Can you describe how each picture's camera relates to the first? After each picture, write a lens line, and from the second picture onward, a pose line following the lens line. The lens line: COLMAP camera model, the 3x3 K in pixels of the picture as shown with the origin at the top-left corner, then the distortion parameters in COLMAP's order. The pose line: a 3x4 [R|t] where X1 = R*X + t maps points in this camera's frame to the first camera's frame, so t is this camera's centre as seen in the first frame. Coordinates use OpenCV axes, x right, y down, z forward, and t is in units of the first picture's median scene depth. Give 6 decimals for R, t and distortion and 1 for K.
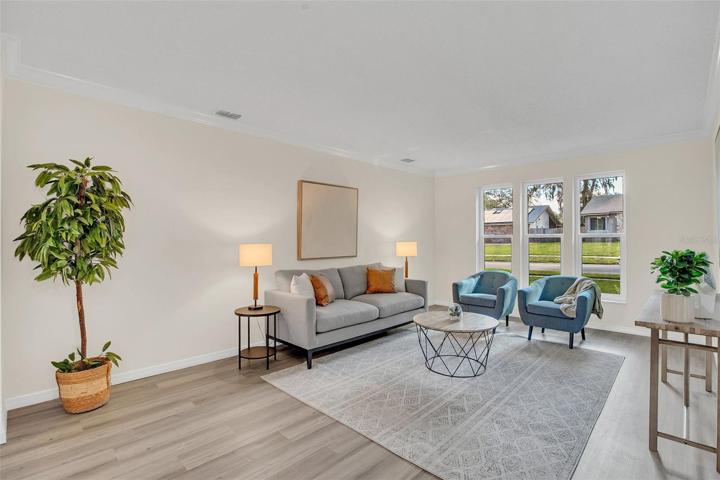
lens RADIAL K [[325.1, 0, 360.0], [0, 325.1, 240.0], [0, 0, 1]] dist [-0.062735, -0.000084]
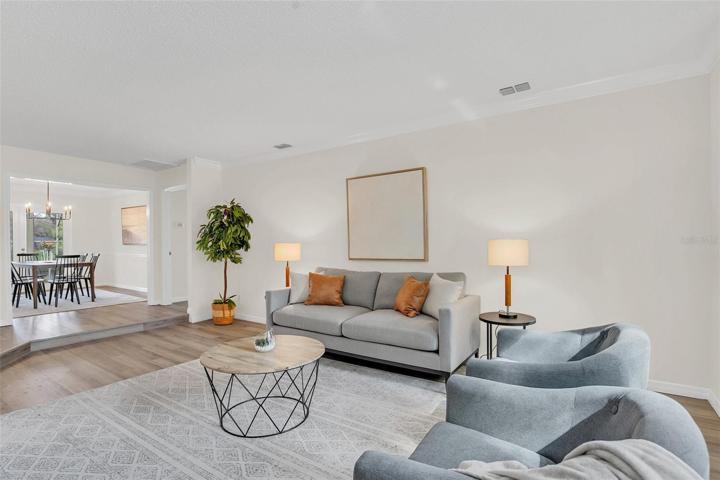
lens RADIAL K [[339.3, 0, 361.0], [0, 339.3, 240.2], [0, 0, 1]] dist [-0.021322, 0.000765]
pose [[0.213232, 0.004796, -0.976990, 0.890218], [0.024845, 0.999638, 0.010330, -0.006878], [0.976686, -0.026476, 0.213035, 0.864837]]
